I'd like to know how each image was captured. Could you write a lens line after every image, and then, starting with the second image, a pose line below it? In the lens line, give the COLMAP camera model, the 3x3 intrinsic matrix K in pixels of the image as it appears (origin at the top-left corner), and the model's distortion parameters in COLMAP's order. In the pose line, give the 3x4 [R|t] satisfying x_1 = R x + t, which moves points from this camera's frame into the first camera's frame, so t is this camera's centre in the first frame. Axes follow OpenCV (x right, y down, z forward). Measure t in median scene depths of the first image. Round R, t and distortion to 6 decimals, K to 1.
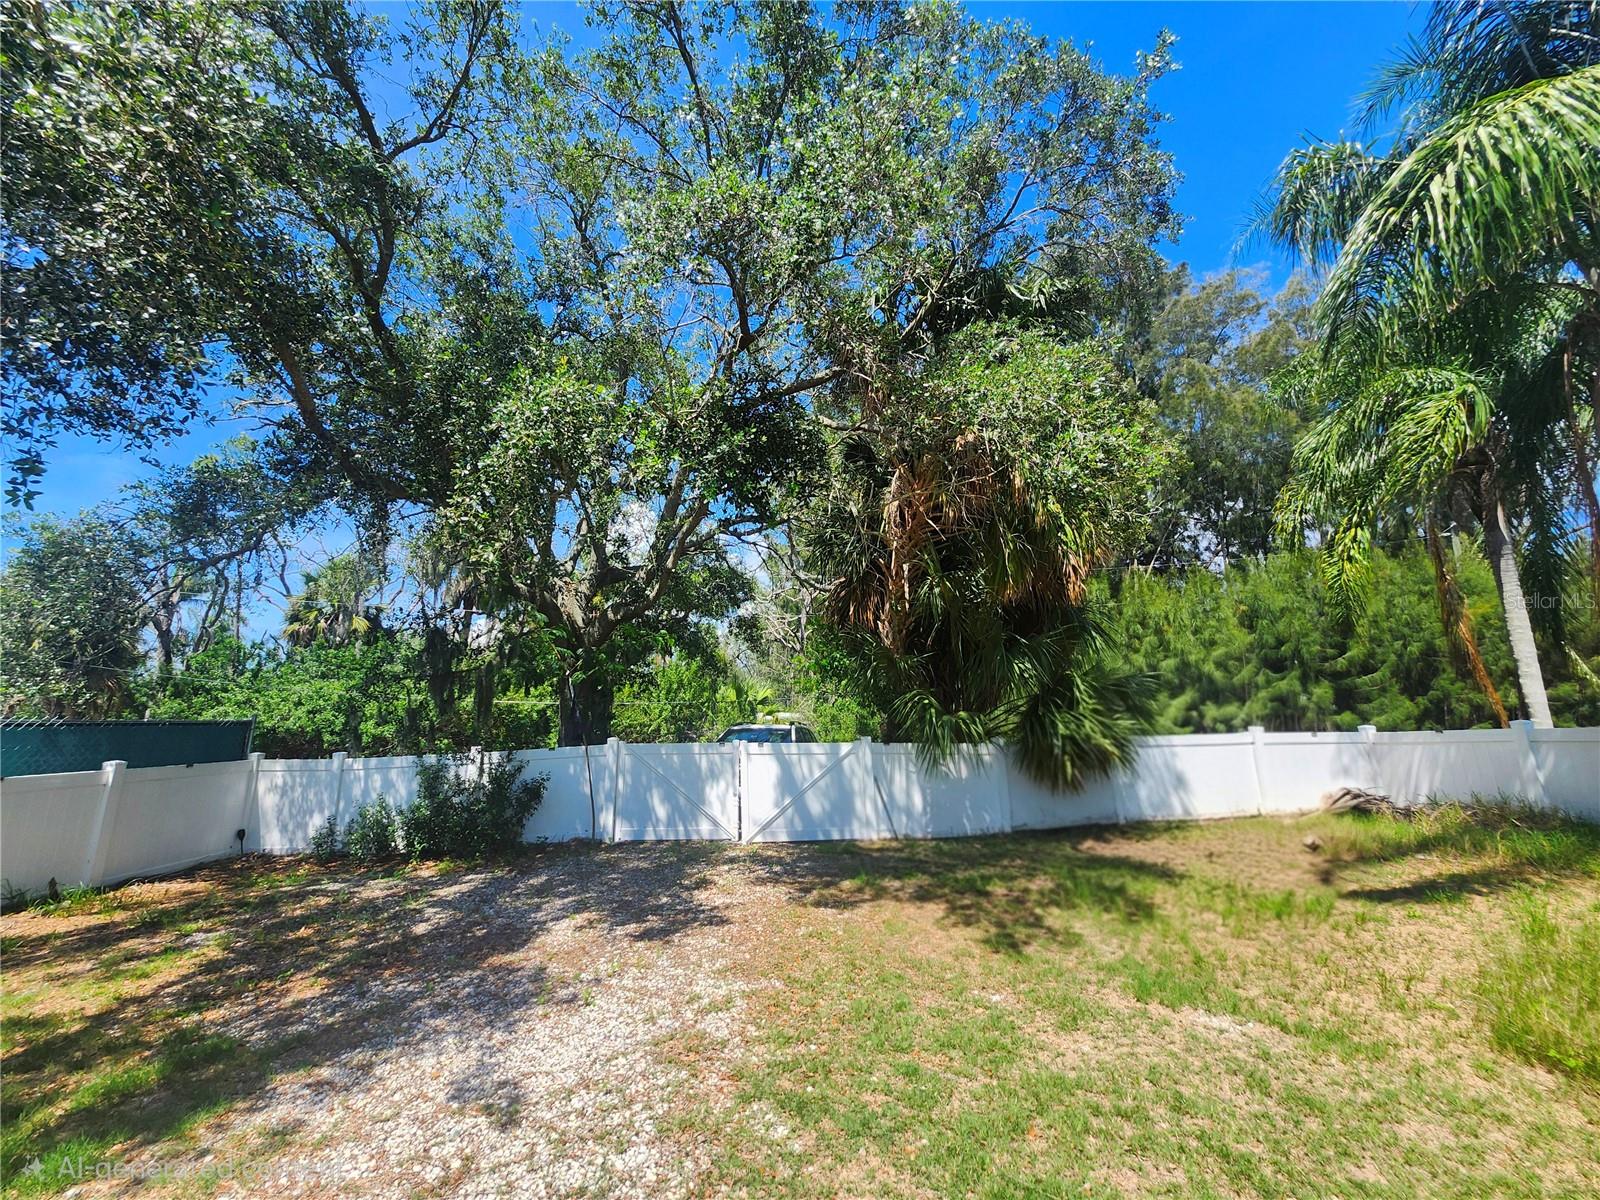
lens RADIAL K [[639.8, 0, 799.9], [0, 639.8, 595.8], [0, 0, 1]] dist [-0.002756, -0.001994]
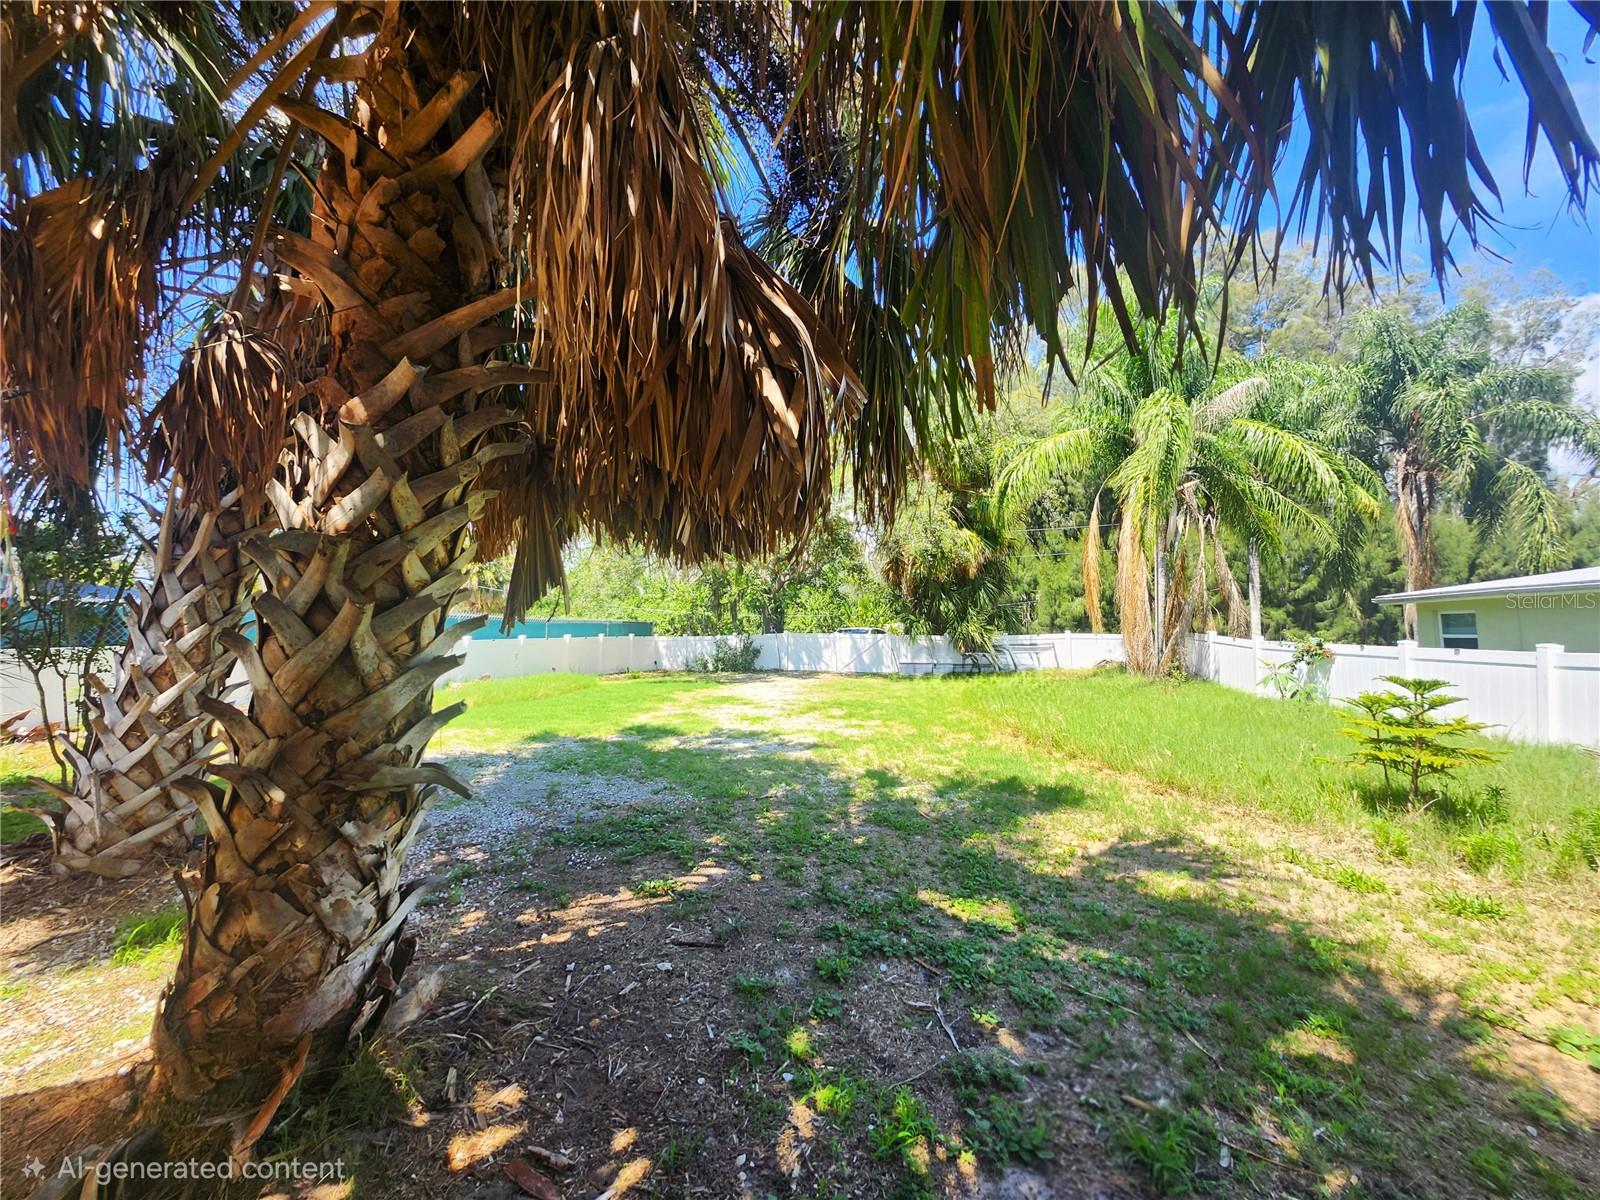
lens RADIAL K [[639.8, 0, 799.7], [0, 639.8, 603.8], [0, 0, 1]] dist [-0.002756, -0.001994]
pose [[0.968243, 0.012502, -0.249697, 0.366936], [0.027478, 0.987377, 0.155988, -0.258735], [0.248496, -0.157896, 0.955677, -1.307269]]
